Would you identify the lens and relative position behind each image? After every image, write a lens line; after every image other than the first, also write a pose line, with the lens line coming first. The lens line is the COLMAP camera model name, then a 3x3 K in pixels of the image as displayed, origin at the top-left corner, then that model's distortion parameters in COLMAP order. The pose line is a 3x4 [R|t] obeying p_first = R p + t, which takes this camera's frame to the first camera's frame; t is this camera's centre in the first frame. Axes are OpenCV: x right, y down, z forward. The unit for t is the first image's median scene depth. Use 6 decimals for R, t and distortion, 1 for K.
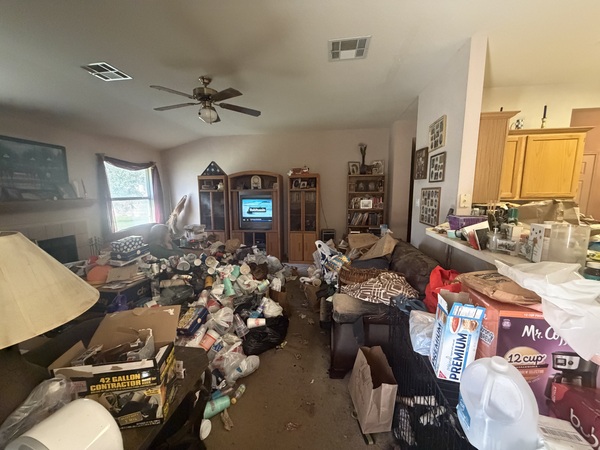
lens RADIAL K [[239.0, 0, 299.7], [0, 239.0, 224.4], [0, 0, 1]] dist [-0.002238, 0.000232]
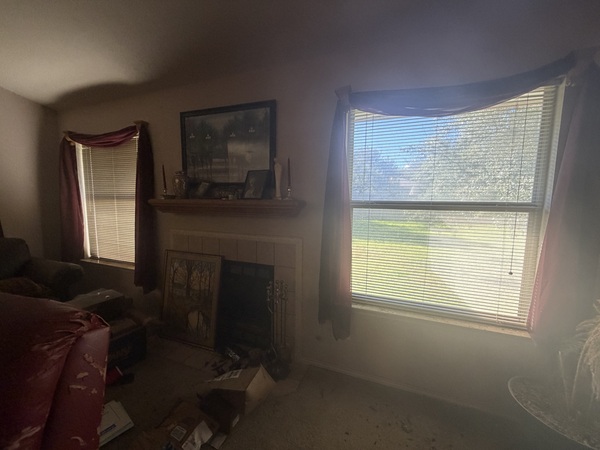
lens RADIAL K [[239.0, 0, 300.0], [0, 239.0, 221.5], [0, 0, 1]] dist [-0.002238, 0.000232]
pose [[-0.241043, 0.108819, -0.964394, -0.454684], [-0.137578, 0.979828, 0.144947, -0.143751], [0.960714, 0.167618, -0.221210, 1.184990]]
